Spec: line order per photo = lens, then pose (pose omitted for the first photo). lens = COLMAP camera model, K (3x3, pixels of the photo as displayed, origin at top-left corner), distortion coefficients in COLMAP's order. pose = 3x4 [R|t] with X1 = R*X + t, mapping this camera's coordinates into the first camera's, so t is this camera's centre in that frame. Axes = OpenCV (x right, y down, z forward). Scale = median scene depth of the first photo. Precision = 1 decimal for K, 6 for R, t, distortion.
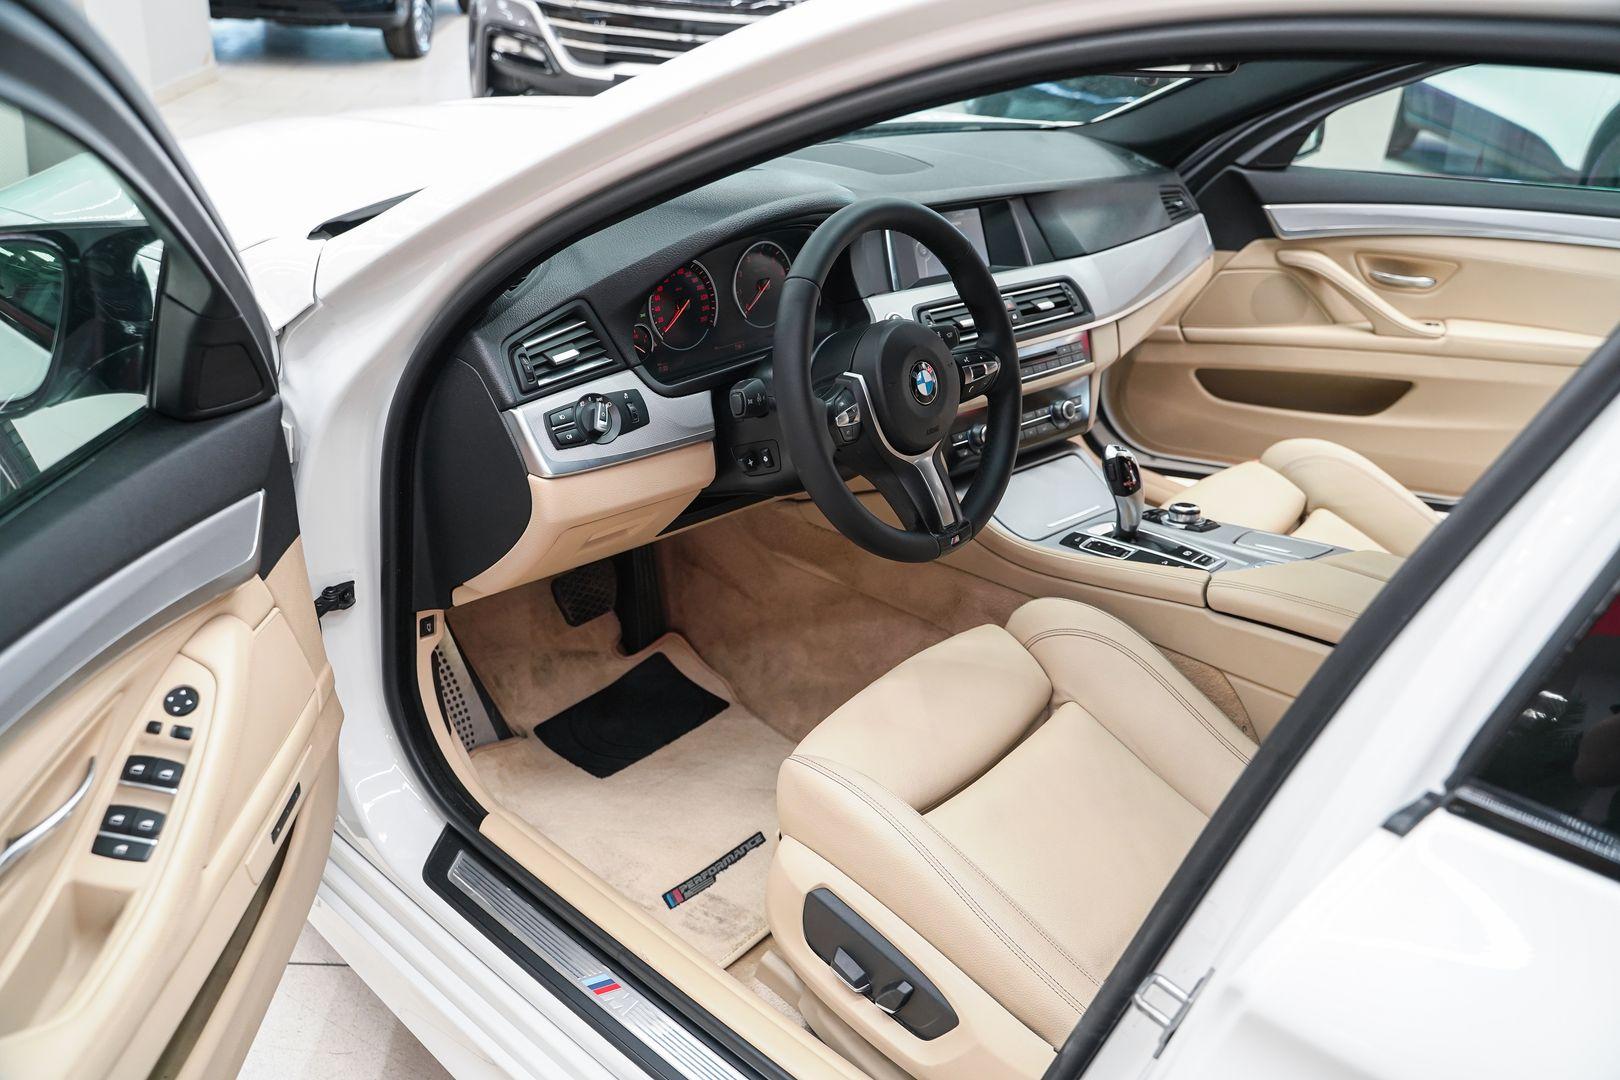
lens RADIAL K [[1319.7, 0, 808.9], [0, 1319.7, 544.8], [0, 0, 1]] dist [-0.110156, 0.083087]
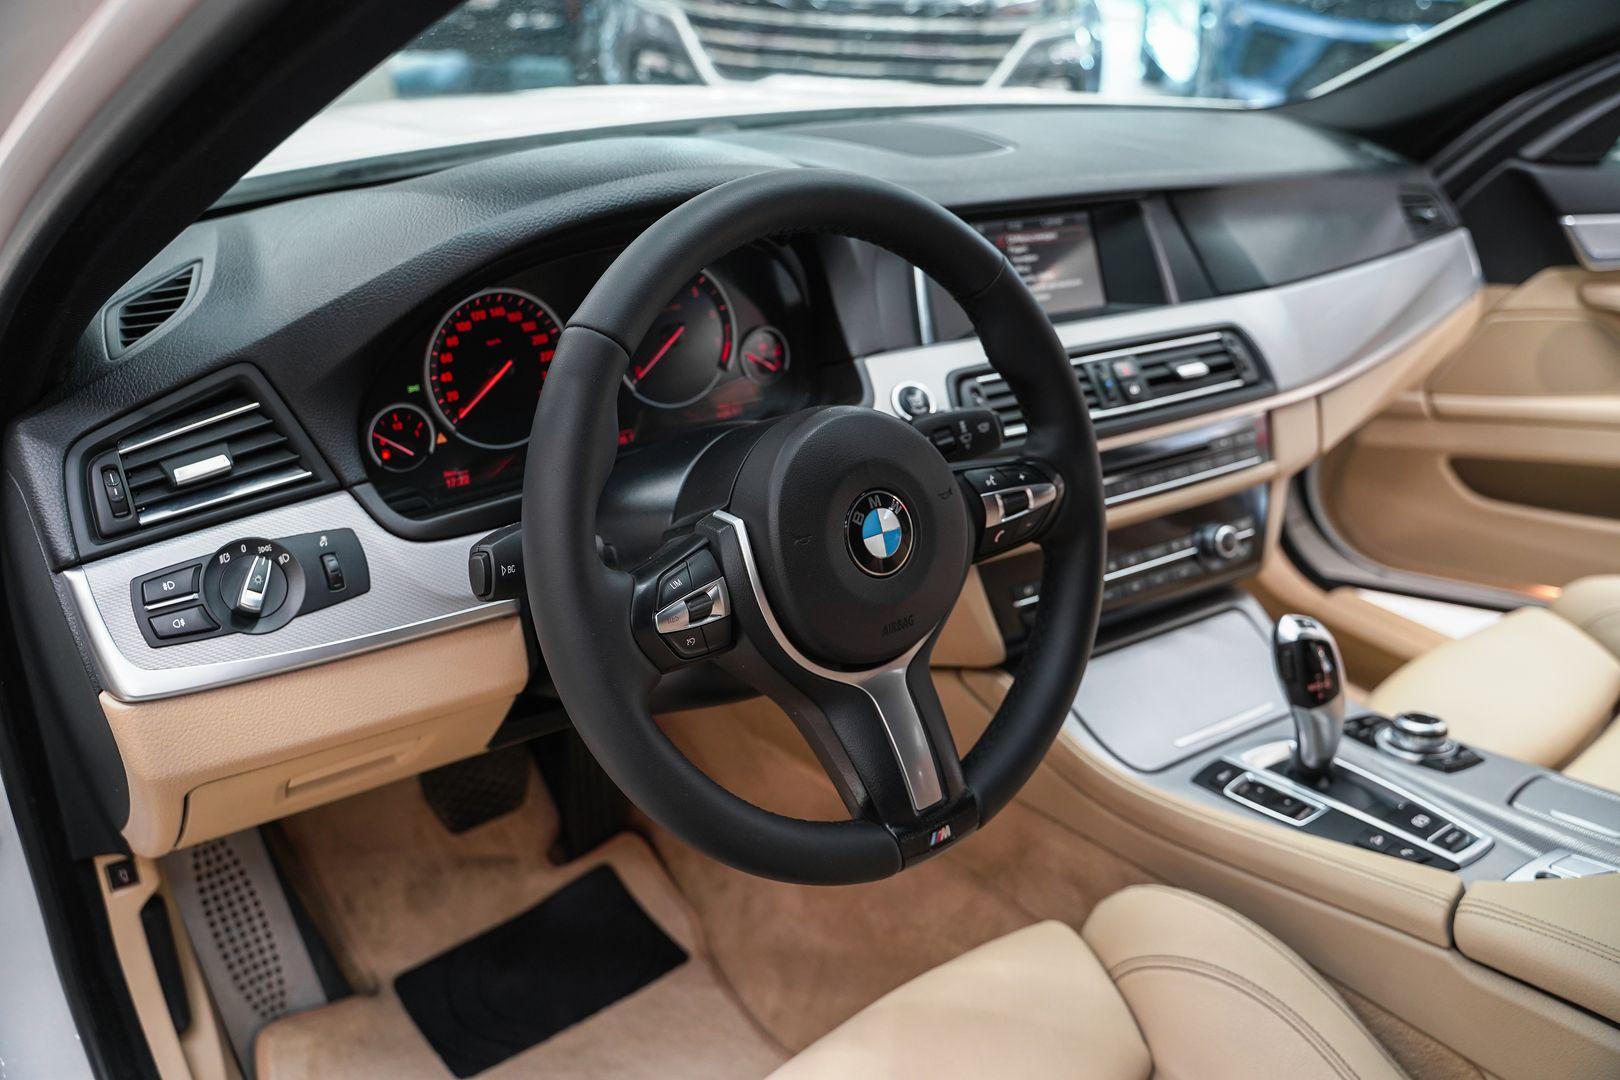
lens RADIAL K [[1319.7, 0, 807.5], [0, 1319.7, 539.9], [0, 0, 1]] dist [-0.110156, 0.083087]
pose [[0.984665, 0.036034, -0.170696, 0.117629], [-0.041330, 0.998765, -0.027574, -0.084655], [0.169491, 0.034207, 0.984938, 0.397868]]
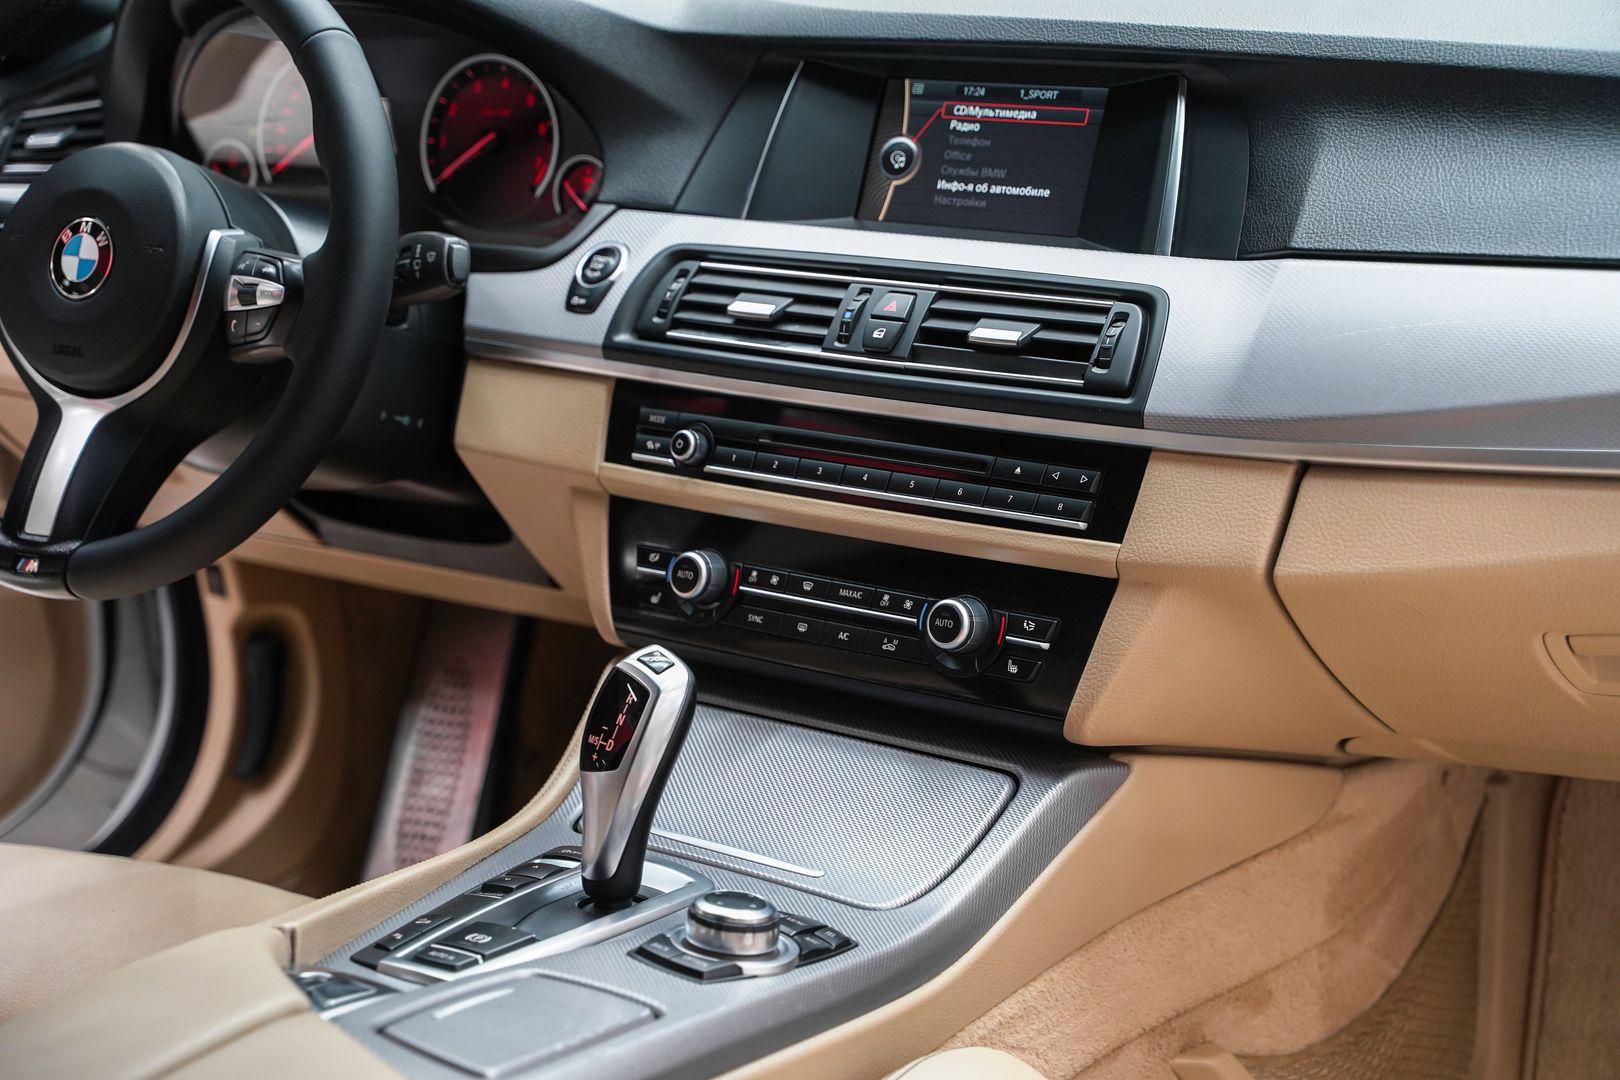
lens RADIAL K [[2812.0, 0, 806.8], [0, 2812.0, 526.6], [0, 0, 1]] dist [0.216428, 0.000000]
pose [[0.160960, 0.190446, -0.968412, 1.011584], [-0.390204, 0.913544, 0.114800, -0.216404], [0.906550, 0.359400, 0.221357, 0.843164]]
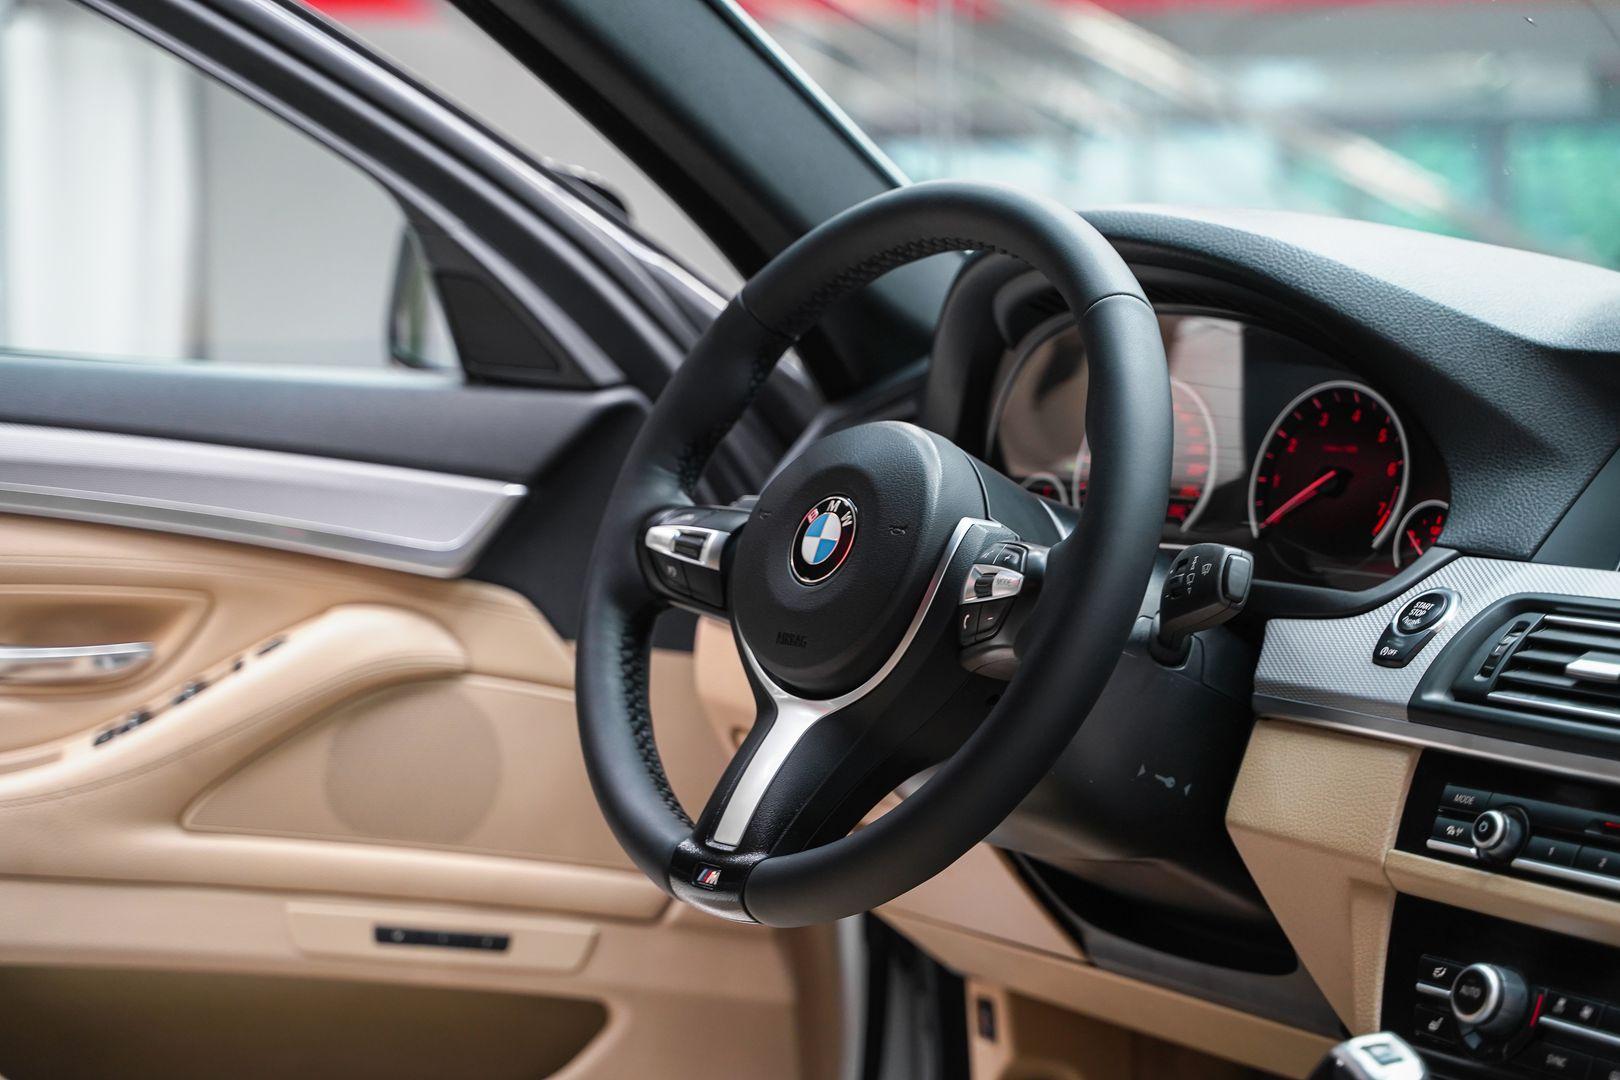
lens RADIAL K [[3343.0, 0, 802.7], [0, 3343.0, 510.1], [0, 0, 1]] dist [0.312031, 0.000000]
pose [[-0.179922, -0.016491, -0.983543, 1.002563], [-0.472635, 0.878334, 0.071734, -0.171550], [0.862696, 0.477764, -0.165825, 0.952224]]
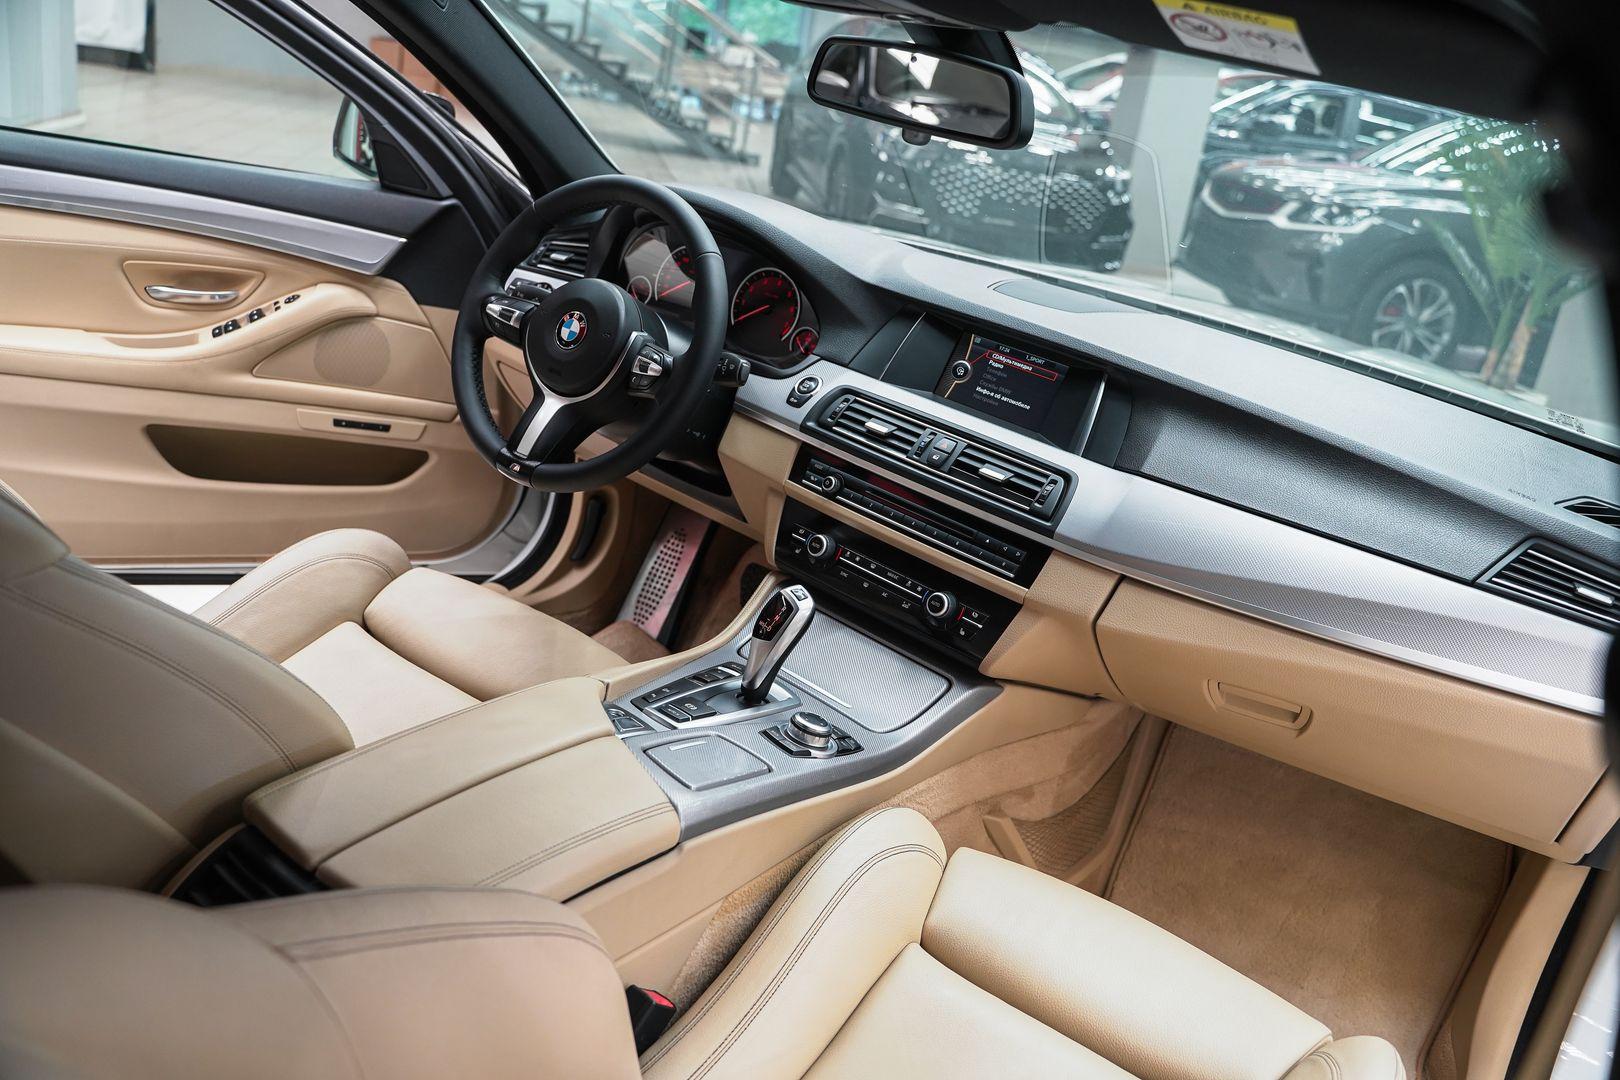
lens RADIAL K [[1319.7, 0, 812.9], [0, 1319.7, 545.4], [0, 0, 1]] dist [-0.110156, 0.083087]
pose [[0.106901, 0.296754, -0.948952, 0.968947], [-0.591437, 0.786181, 0.179226, -0.239764], [0.799233, 0.542086, 0.259555, 0.783801]]
